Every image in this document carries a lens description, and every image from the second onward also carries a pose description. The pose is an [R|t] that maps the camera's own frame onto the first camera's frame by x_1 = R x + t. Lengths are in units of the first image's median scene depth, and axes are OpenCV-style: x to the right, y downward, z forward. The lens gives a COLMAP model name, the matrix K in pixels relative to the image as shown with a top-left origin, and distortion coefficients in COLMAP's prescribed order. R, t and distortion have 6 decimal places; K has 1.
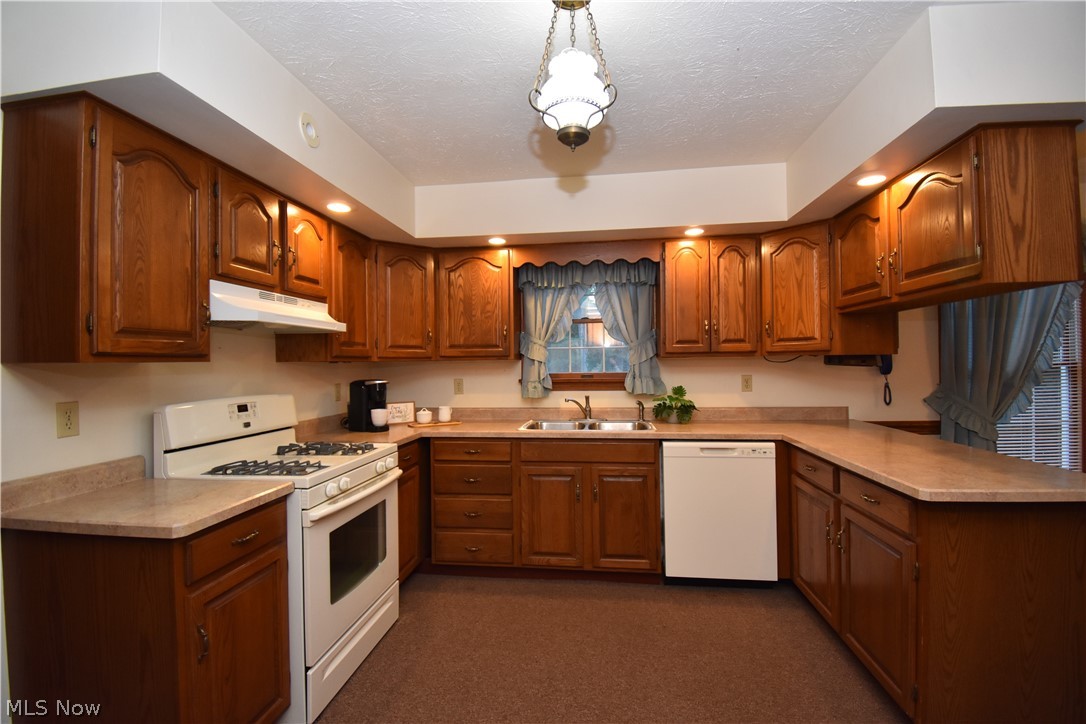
lens RADIAL K [[480.7, 0, 544.7], [0, 480.7, 363.7], [0, 0, 1]] dist [0.000274, -0.010099]
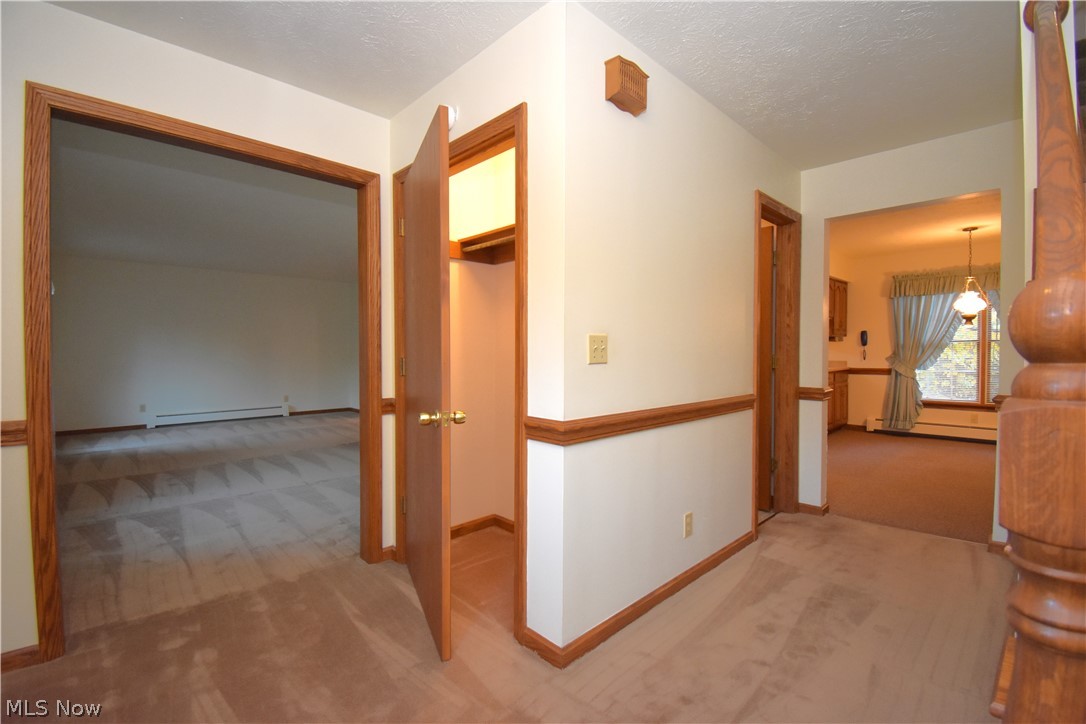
lens RADIAL K [[480.7, 0, 549.2], [0, 480.7, 362.2], [0, 0, 1]] dist [0.000274, -0.010099]
pose [[0.769165, 0.027638, -0.638453, 1.212702], [-0.012098, 0.999515, 0.028693, 0.060996], [0.638936, -0.014346, 0.769126, -1.845381]]
